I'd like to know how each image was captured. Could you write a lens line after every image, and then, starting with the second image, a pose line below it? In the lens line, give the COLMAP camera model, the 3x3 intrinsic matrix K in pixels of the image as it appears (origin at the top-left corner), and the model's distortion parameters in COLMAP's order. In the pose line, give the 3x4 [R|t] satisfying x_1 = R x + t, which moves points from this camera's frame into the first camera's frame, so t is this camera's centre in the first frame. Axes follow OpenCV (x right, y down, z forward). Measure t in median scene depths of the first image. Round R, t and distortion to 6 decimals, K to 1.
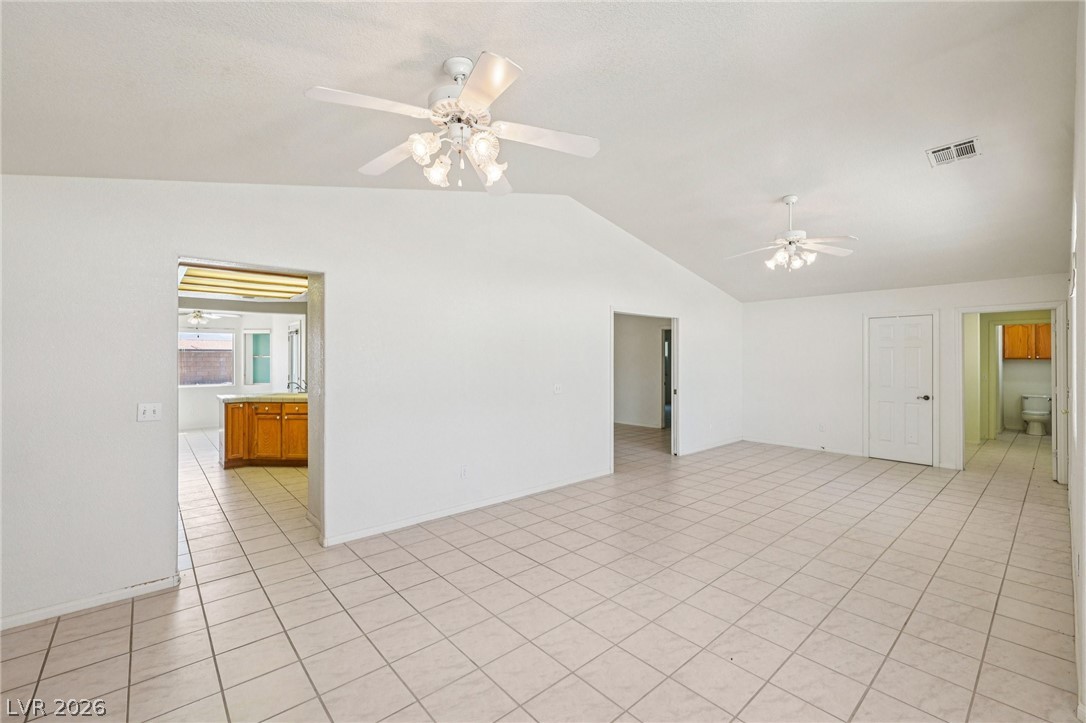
lens RADIAL K [[458.1, 0, 541.4], [0, 458.1, 357.7], [0, 0, 1]] dist [0.001224, 0.000185]
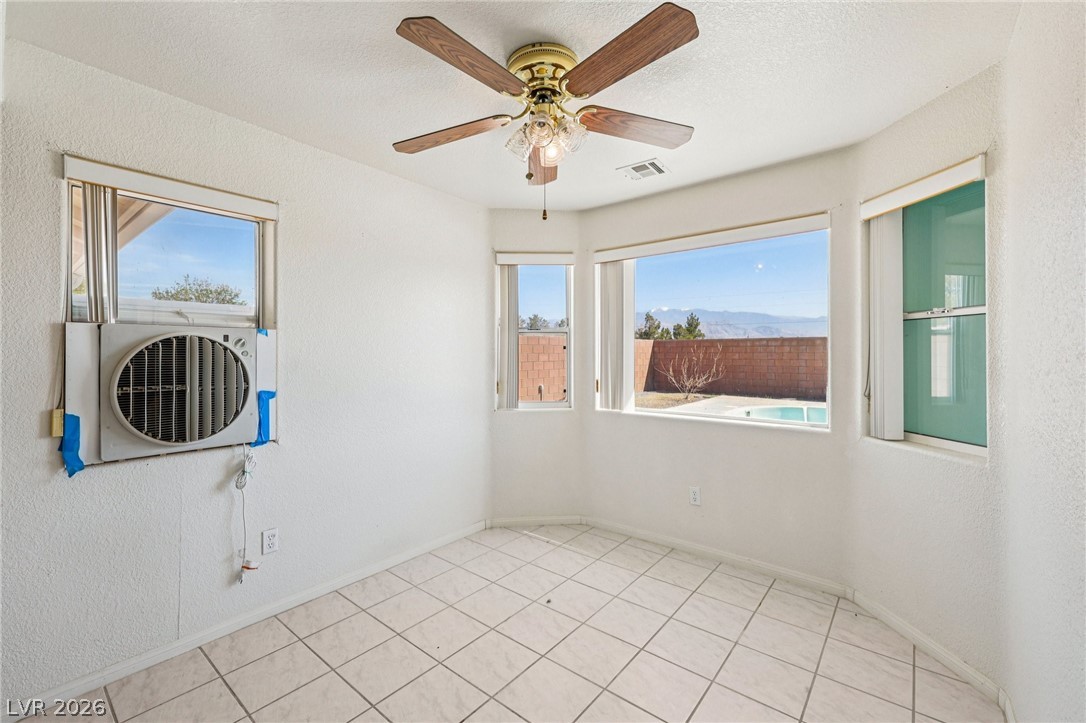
lens RADIAL K [[458.1, 0, 542.2], [0, 458.1, 352.9], [0, 0, 1]] dist [0.001224, 0.000185]
pose [[0.160441, 0.000930, -0.987045, -0.706566], [0.000507, 0.999999, 0.001025, 0.025200], [0.987045, -0.000664, 0.160440, 1.276461]]
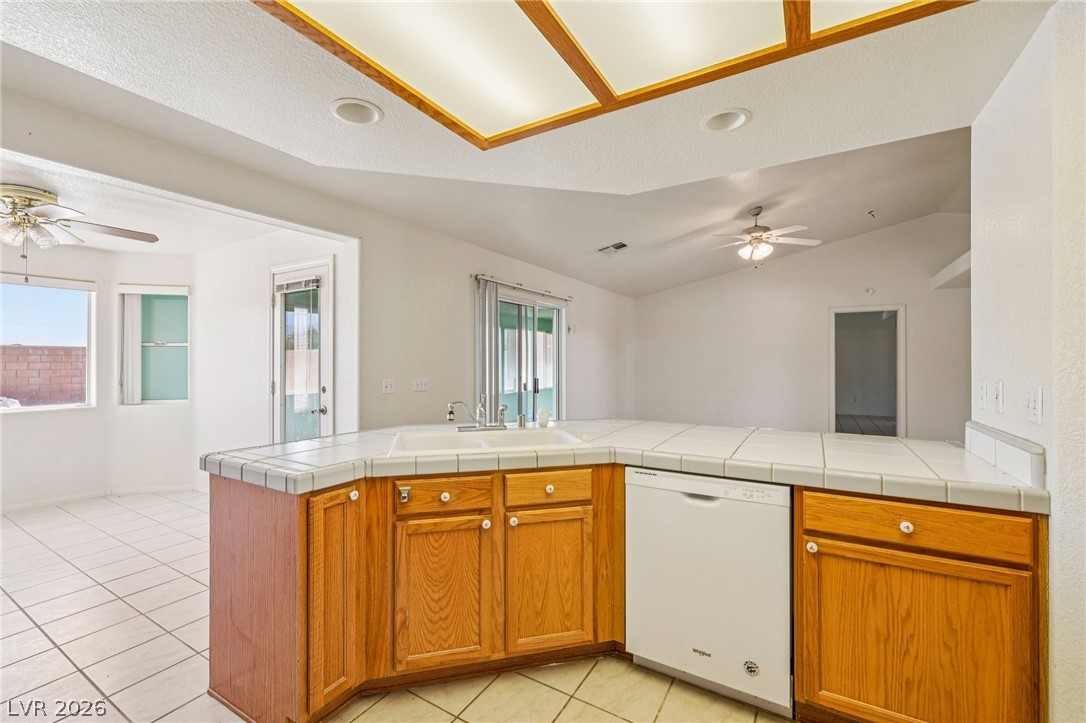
lens RADIAL K [[458.1, 0, 542.3], [0, 458.1, 358.4], [0, 0, 1]] dist [0.001224, 0.000185]
pose [[0.950575, 0.000618, 0.310494, -0.625012], [0.001171, 0.999984, -0.005573, 0.024880], [-0.310493, 0.005662, 0.950559, 0.697798]]
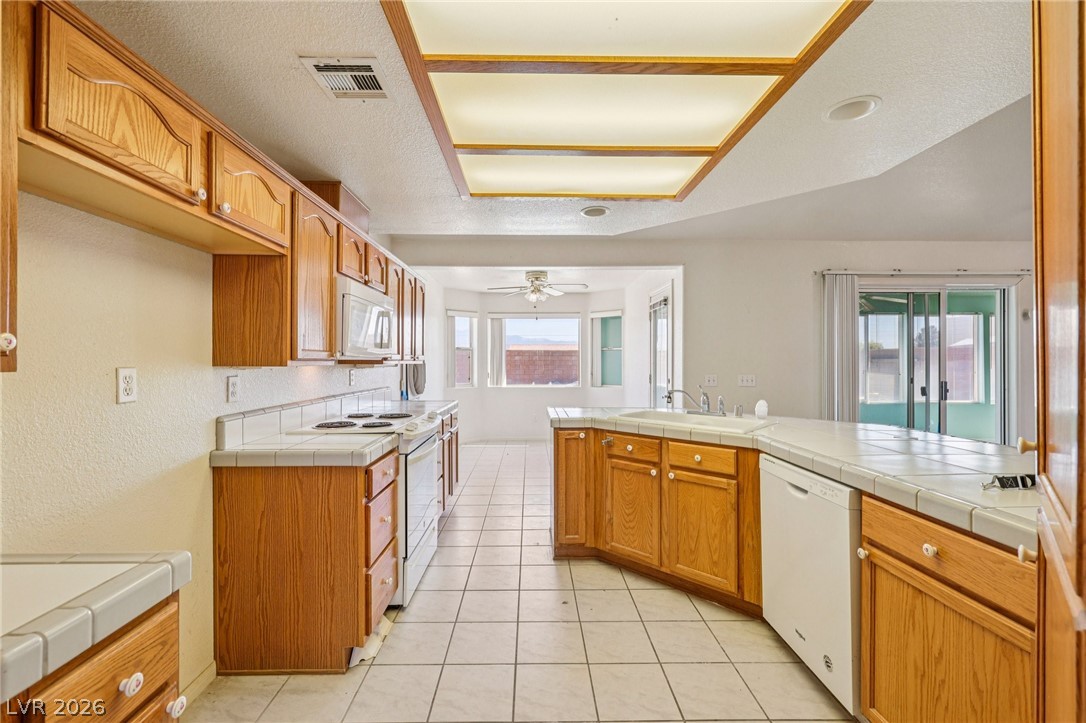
lens RADIAL K [[458.1, 0, 537.1], [0, 458.1, 360.9], [0, 0, 1]] dist [0.001224, 0.000185]
pose [[0.766277, 0.001572, -0.642509, -0.378754], [-0.000723, 0.999998, 0.001584, 0.025778], [0.642510, -0.000749, 0.766277, 0.595509]]
